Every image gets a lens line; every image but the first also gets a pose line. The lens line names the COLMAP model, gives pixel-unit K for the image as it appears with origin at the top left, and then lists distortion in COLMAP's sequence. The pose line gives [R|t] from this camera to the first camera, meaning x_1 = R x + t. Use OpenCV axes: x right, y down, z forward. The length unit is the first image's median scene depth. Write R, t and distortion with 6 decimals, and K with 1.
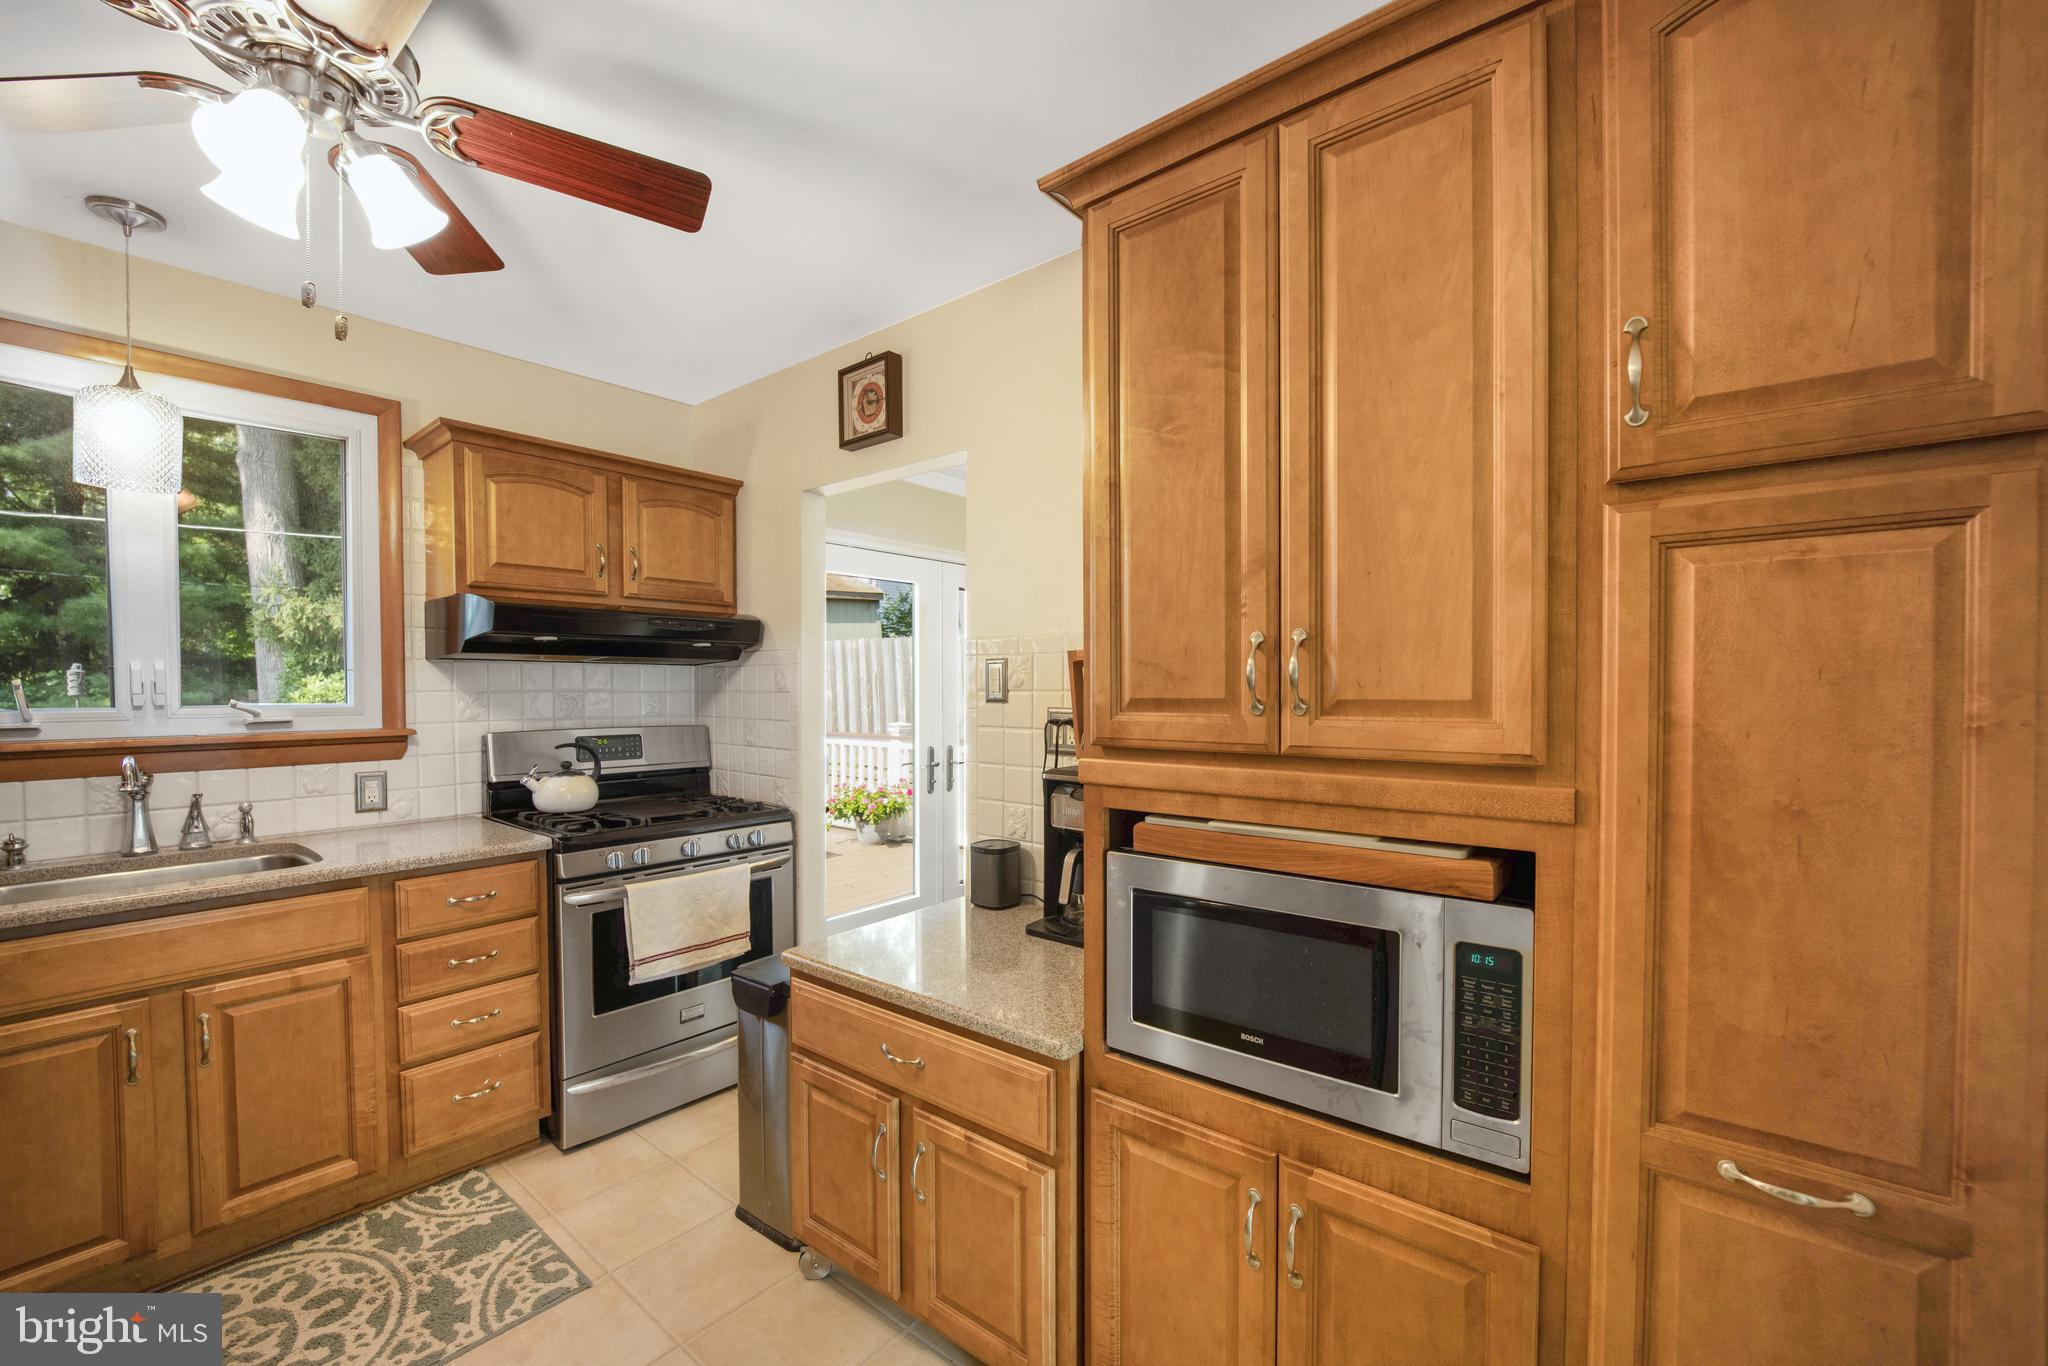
lens RADIAL K [[838.3, 0, 1036.0], [0, 838.3, 692.2], [0, 0, 1]] dist [-0.004958, 0.001186]
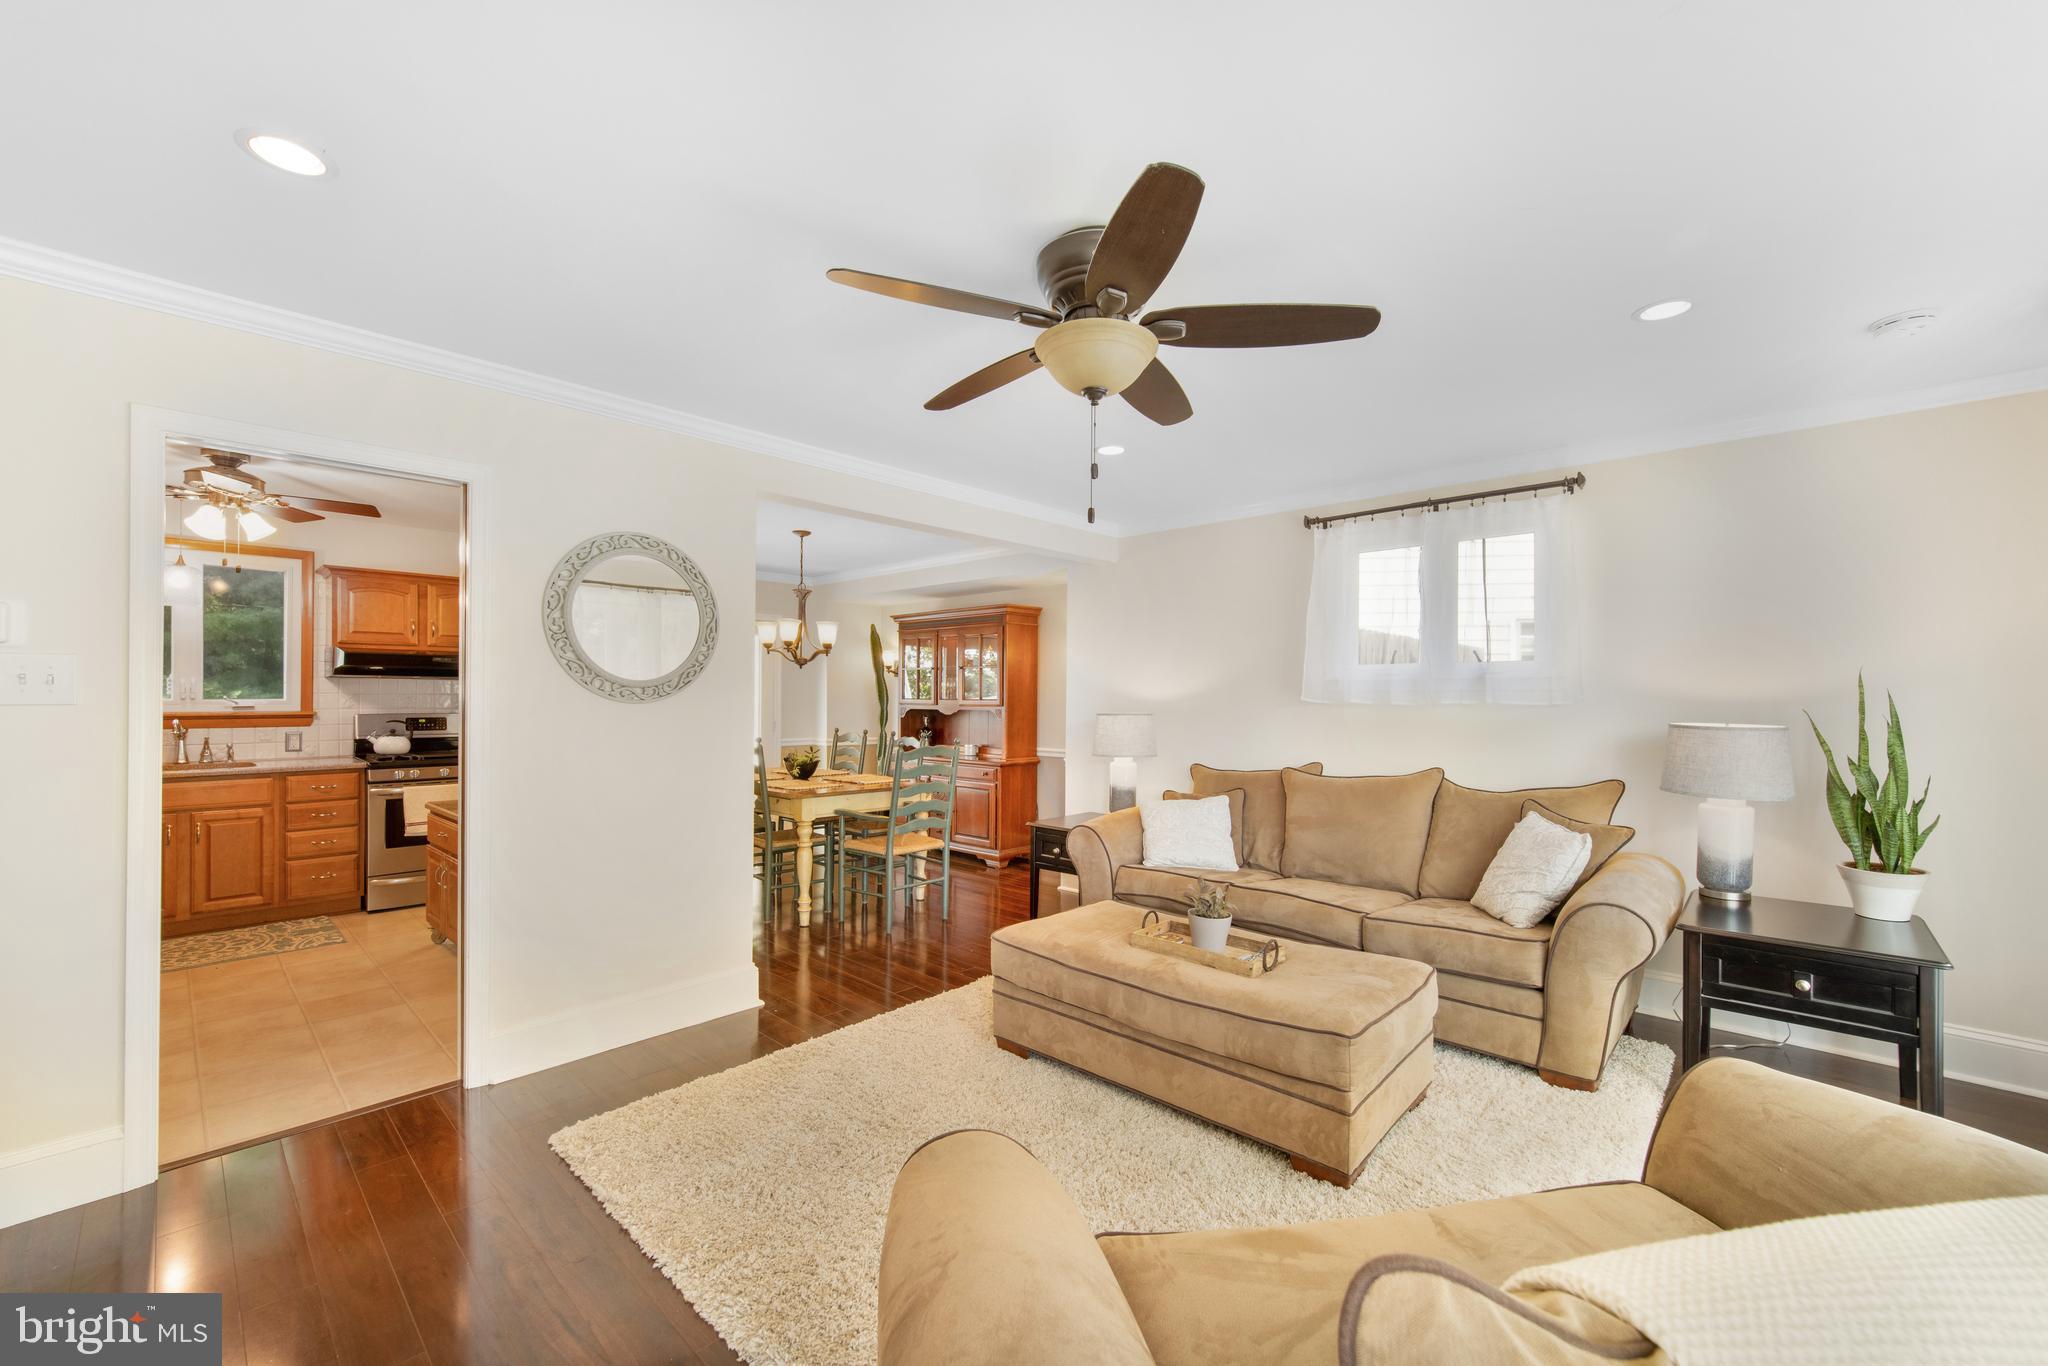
lens RADIAL K [[838.3, 0, 1050.2], [0, 838.3, 685.7], [0, 0, 1]] dist [-0.004958, 0.001186]
pose [[0.998400, 0.008740, -0.055870, 1.246109], [-0.010204, 0.999611, -0.025968, 0.017206], [0.055622, 0.026497, 0.998100, -1.005236]]
